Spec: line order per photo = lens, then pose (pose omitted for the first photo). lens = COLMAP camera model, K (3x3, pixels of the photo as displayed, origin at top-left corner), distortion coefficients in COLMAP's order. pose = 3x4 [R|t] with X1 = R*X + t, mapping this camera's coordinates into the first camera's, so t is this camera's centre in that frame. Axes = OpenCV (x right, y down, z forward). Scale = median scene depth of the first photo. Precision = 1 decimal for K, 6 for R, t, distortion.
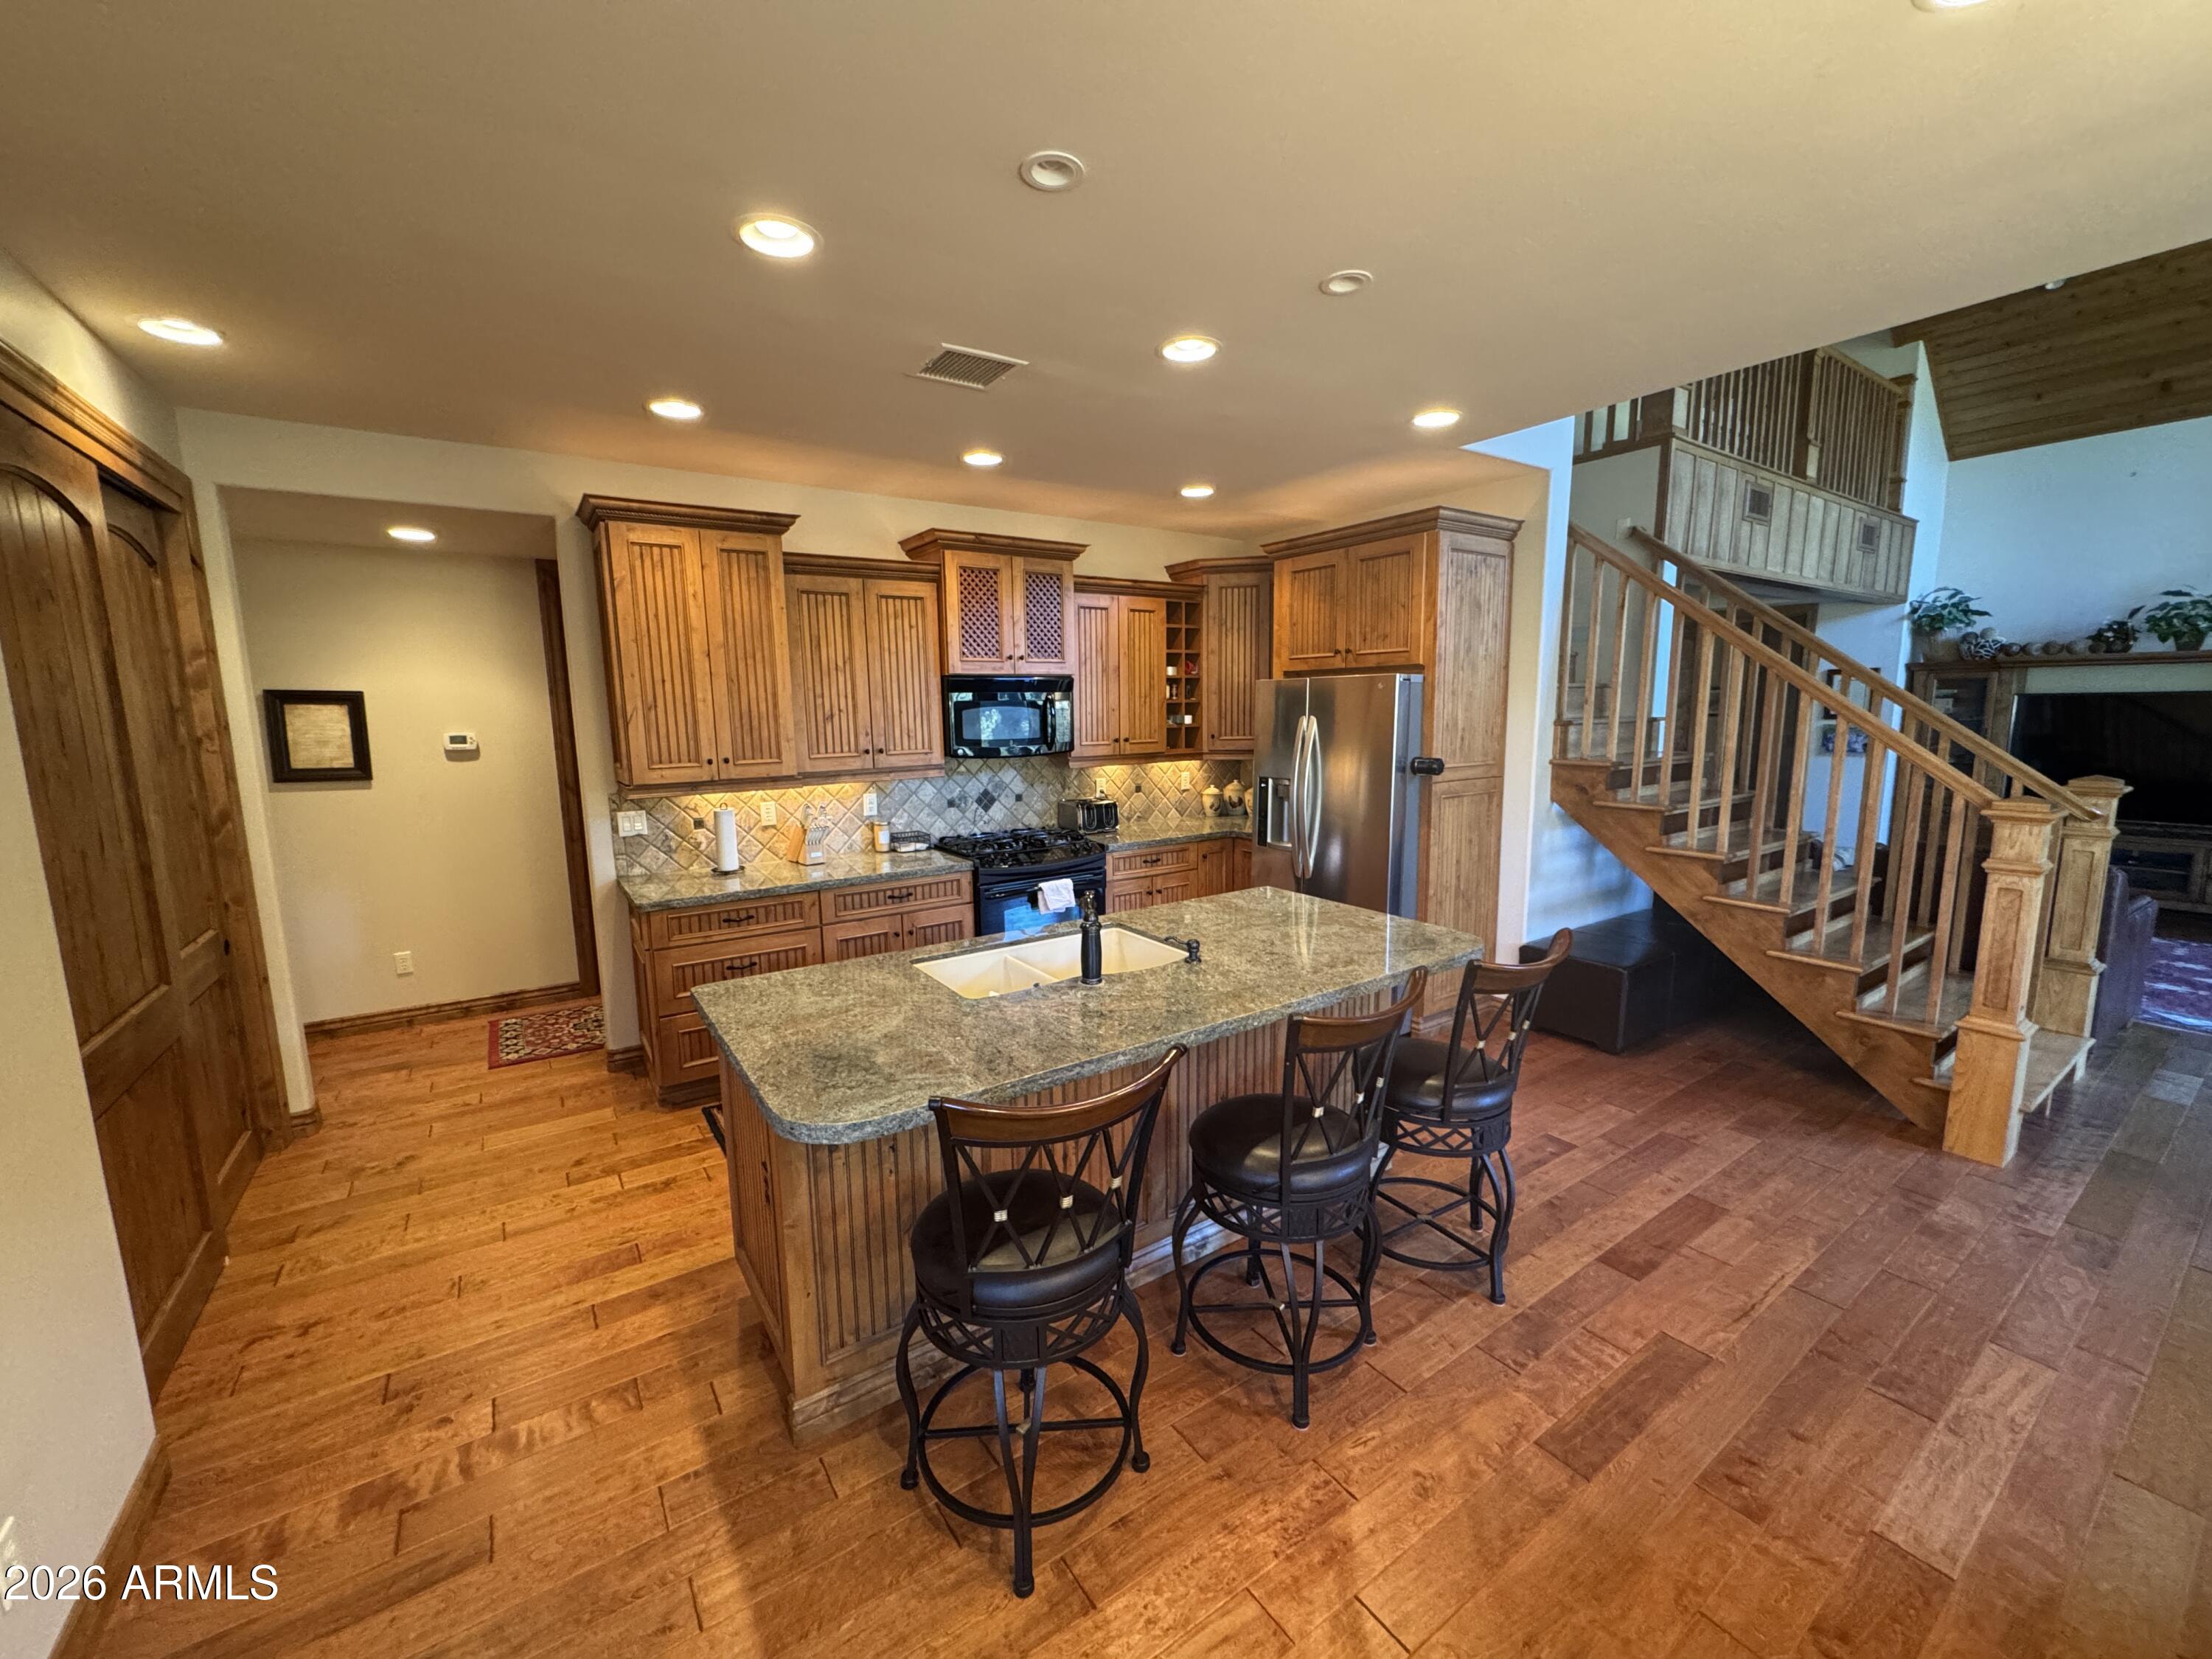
lens RADIAL K [[876.9, 0, 1104.3], [0, 876.9, 831.8], [0, 0, 1]] dist [-0.003413, 0.000455]
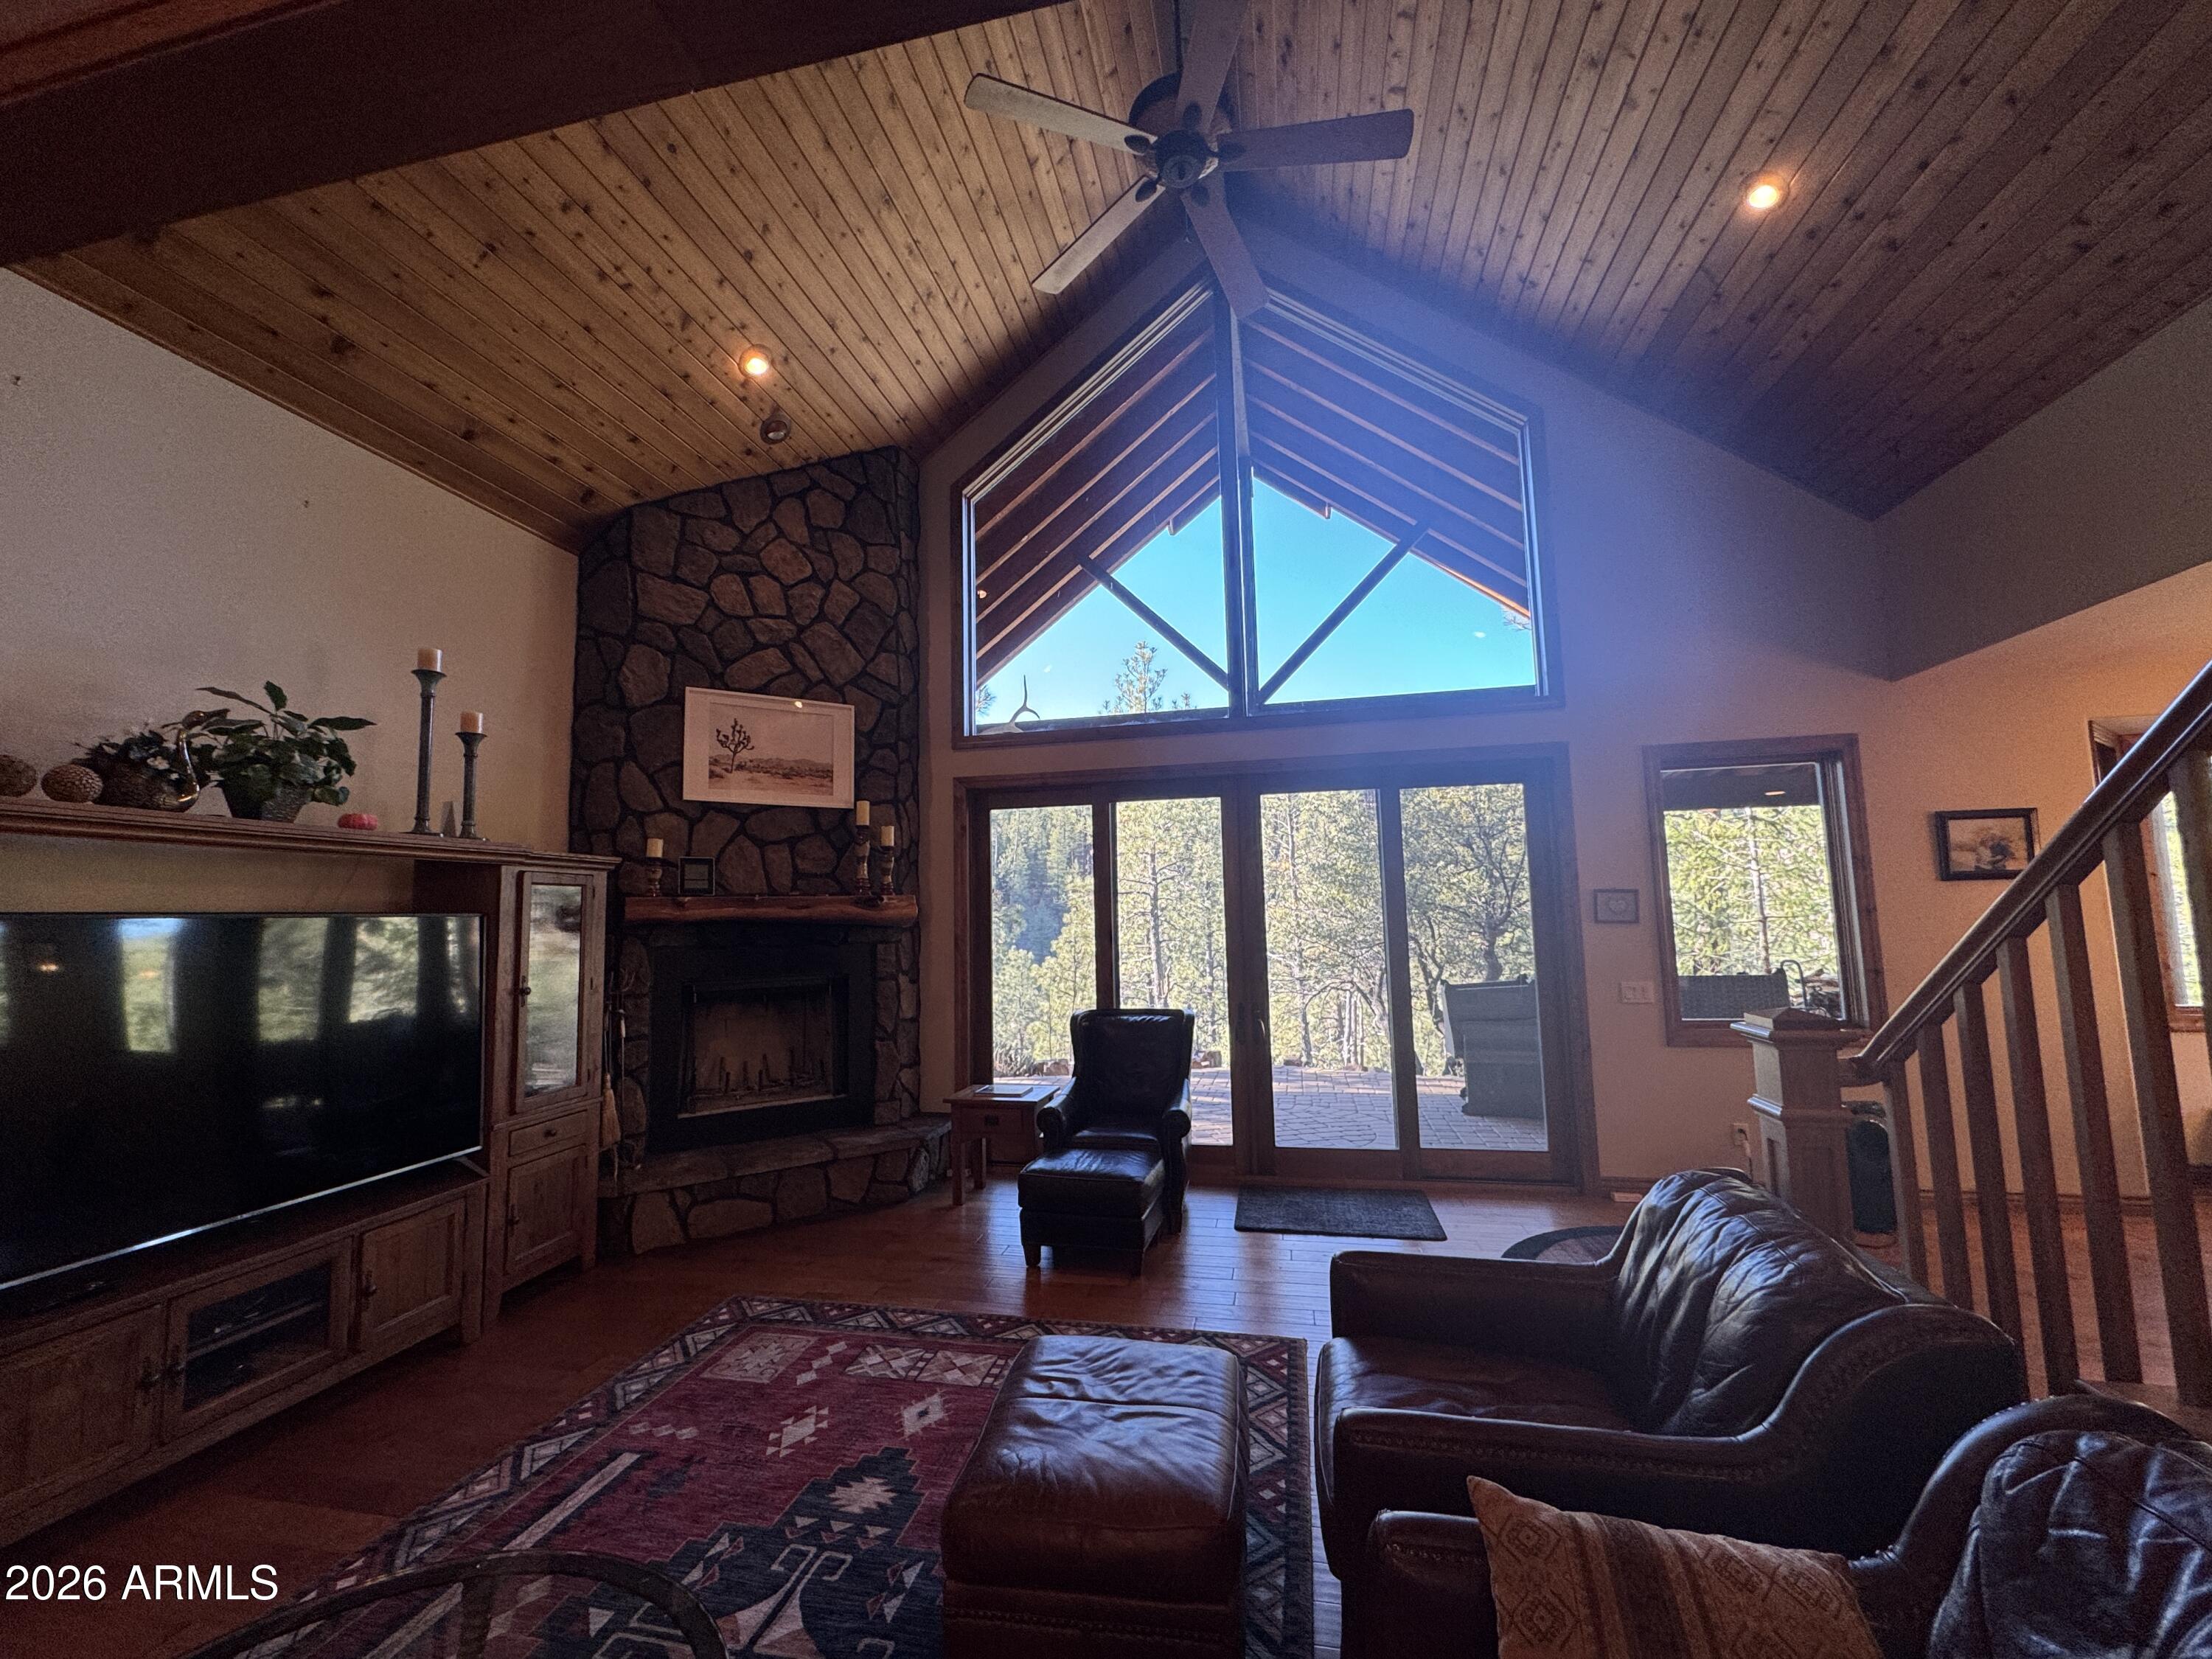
lens RADIAL K [[876.9, 0, 1102.1], [0, 876.9, 833.2], [0, 0, 1]] dist [-0.003413, 0.000455]
pose [[-0.685030, 0.101901, 0.721353, 0.759945], [0.140886, 0.990007, -0.006060, -0.174089], [-0.714762, 0.097477, -0.692541, 1.263603]]
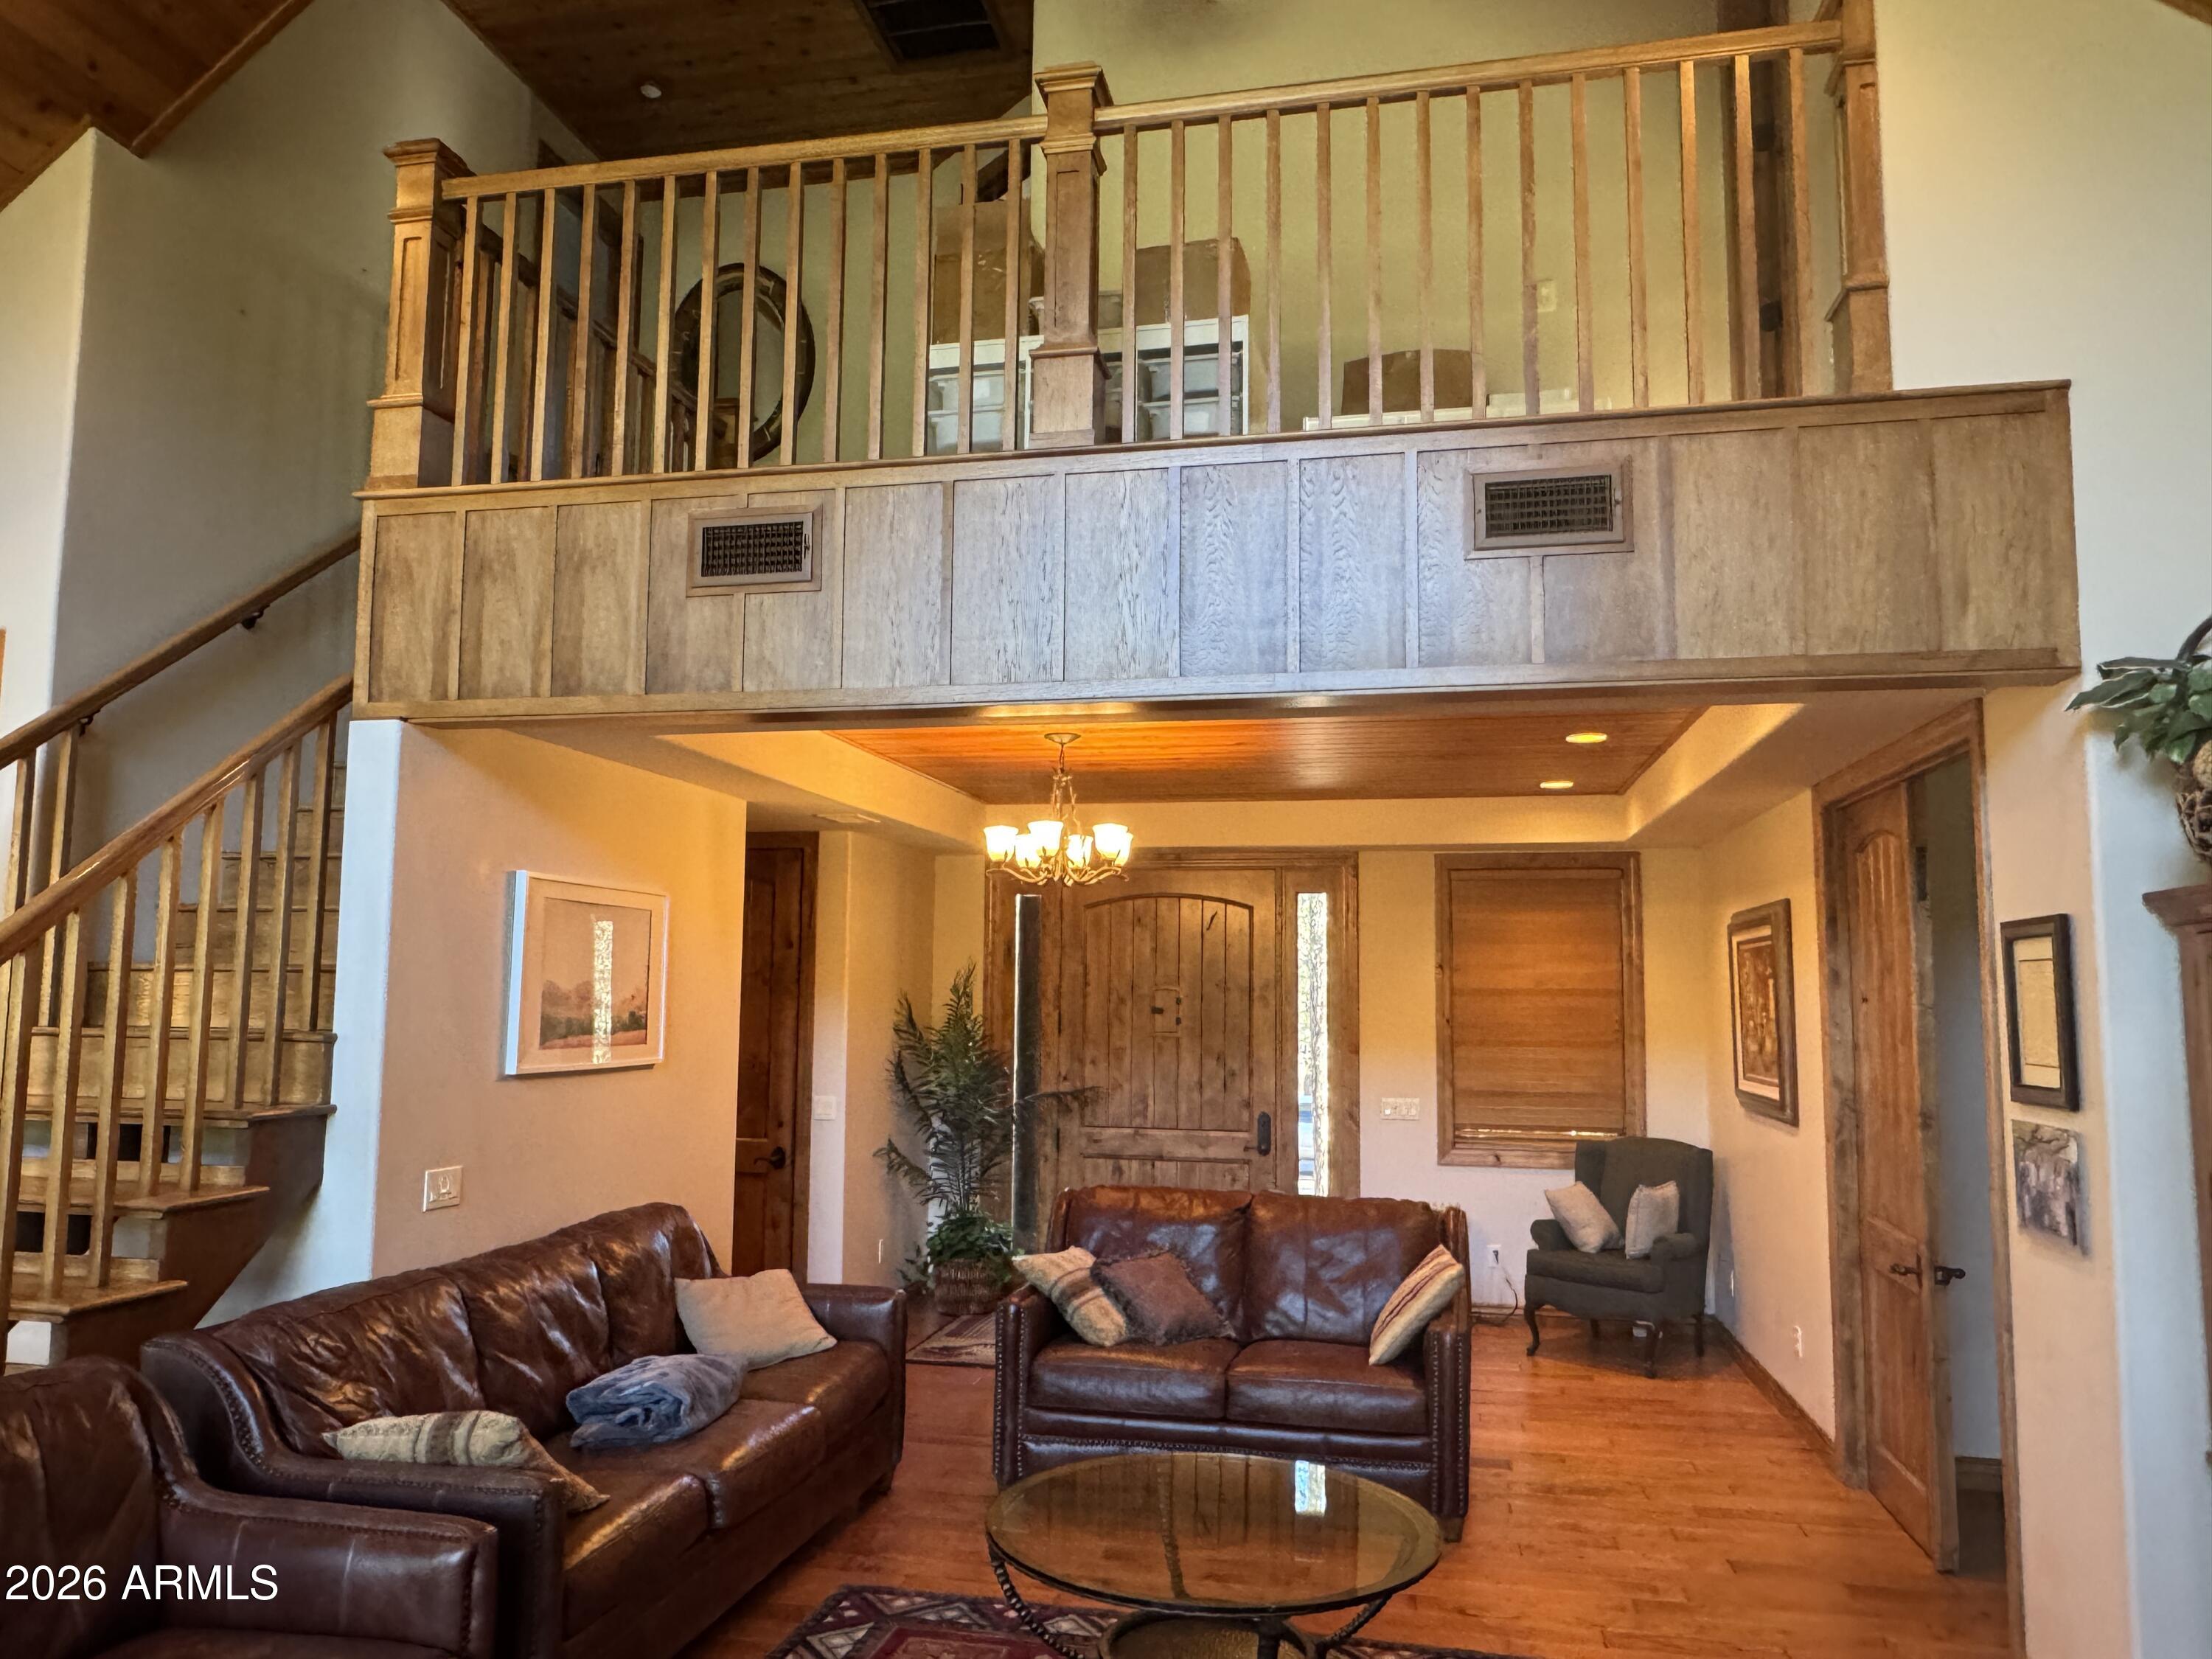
lens RADIAL K [[1518.8, 0, 1108.5], [0, 1518.8, 841.6], [0, 0, 1]] dist [-0.005271, 0.003795]
pose [[0.687392, -0.053515, -0.724313, 1.541234], [-0.125964, 0.973384, -0.191461, -0.129619], [0.715280, 0.222846, 0.662355, 0.735847]]
